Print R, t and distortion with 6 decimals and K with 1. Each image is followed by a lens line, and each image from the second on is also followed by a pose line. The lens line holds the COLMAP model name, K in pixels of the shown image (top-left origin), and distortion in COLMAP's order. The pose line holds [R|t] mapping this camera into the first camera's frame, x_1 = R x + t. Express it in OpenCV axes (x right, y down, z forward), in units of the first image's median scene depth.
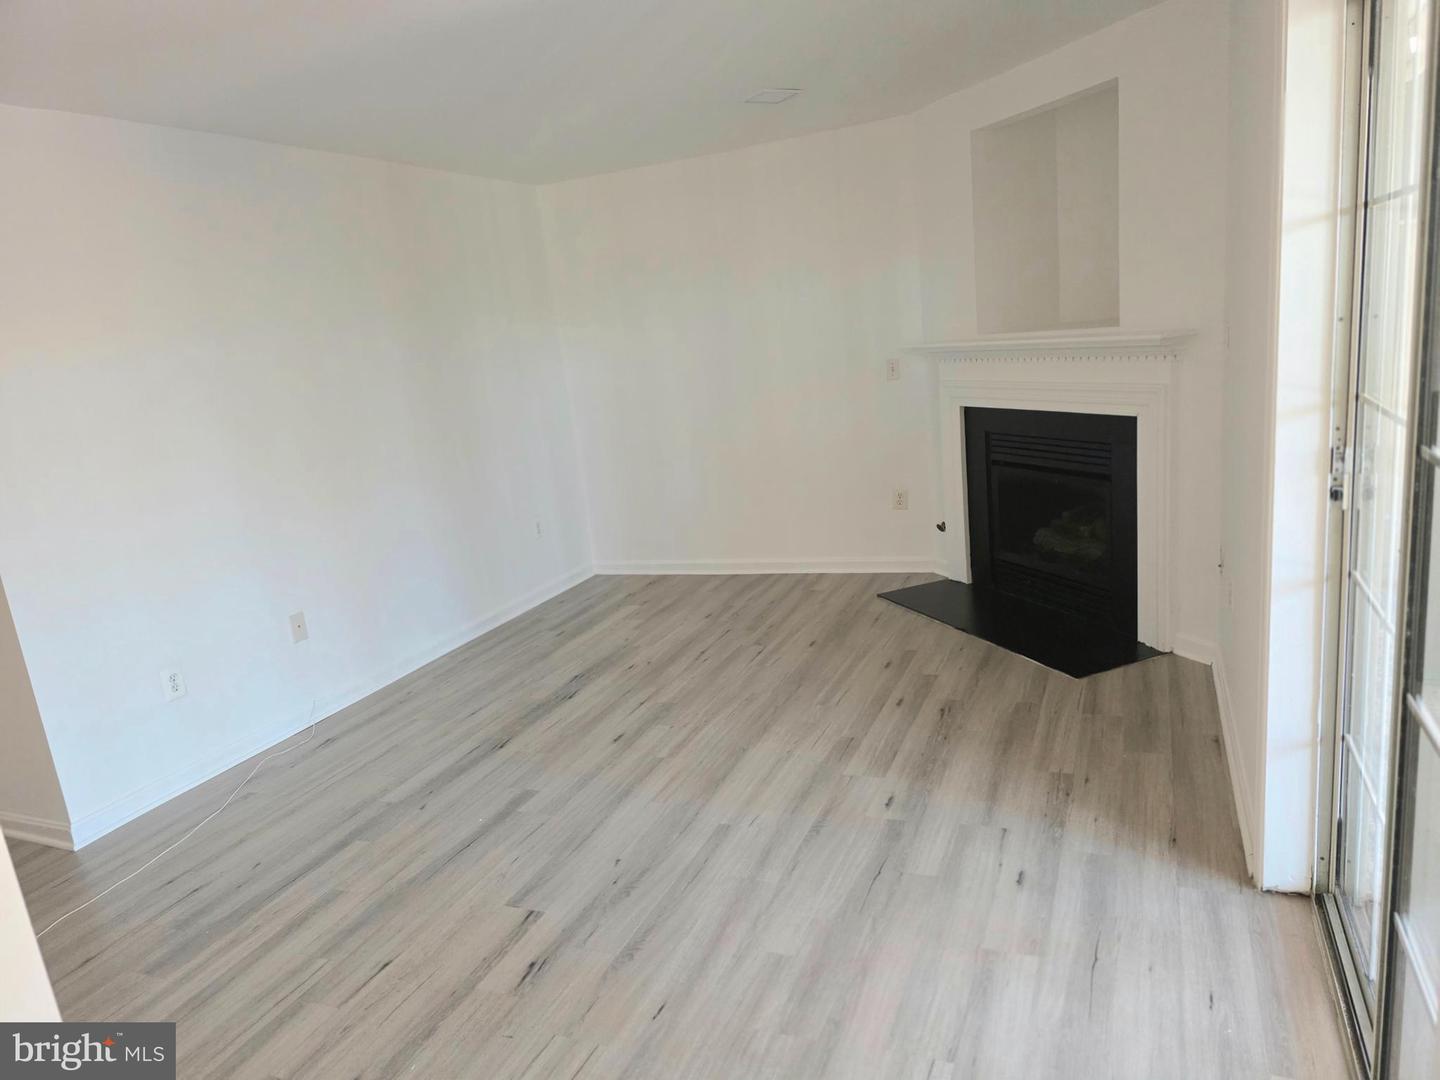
lens RADIAL K [[971.1, 0, 735.3], [0, 971.1, 534.1], [0, 0, 1]] dist [0.028063, -0.024323]
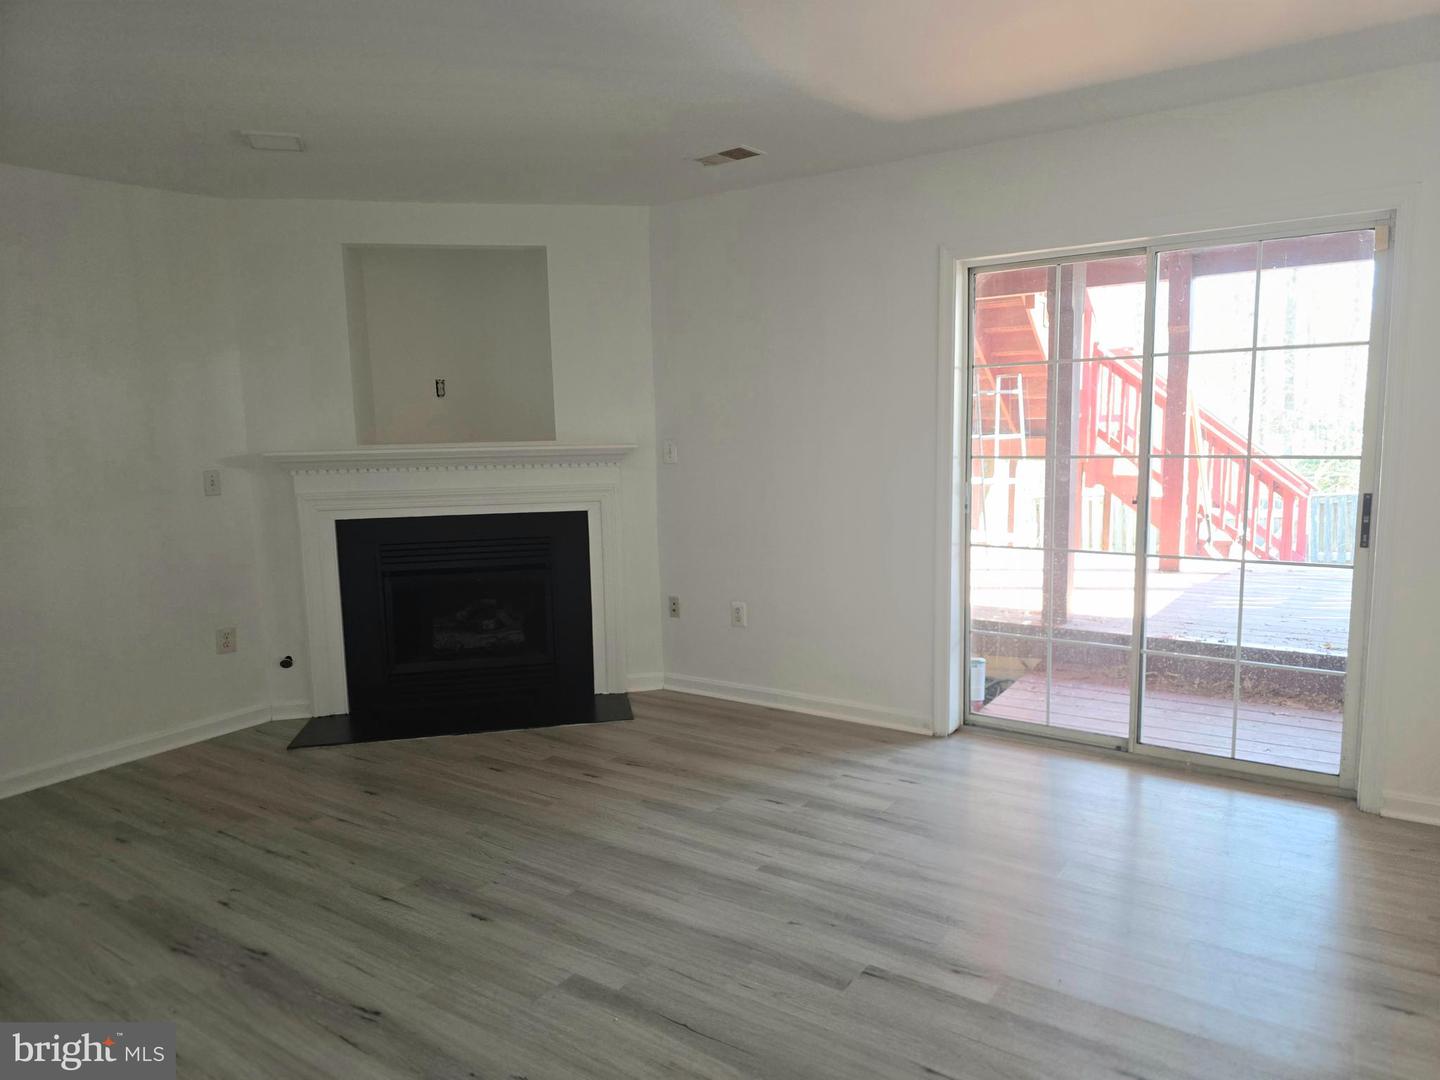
lens RADIAL K [[971.1, 0, 735.4], [0, 971.1, 540.2], [0, 0, 1]] dist [0.028063, -0.024323]
pose [[0.195101, -0.019047, 0.980598, -0.731721], [0.209216, 0.977607, -0.022637, -0.013856], [-0.958209, 0.209573, 0.194717, 0.544690]]
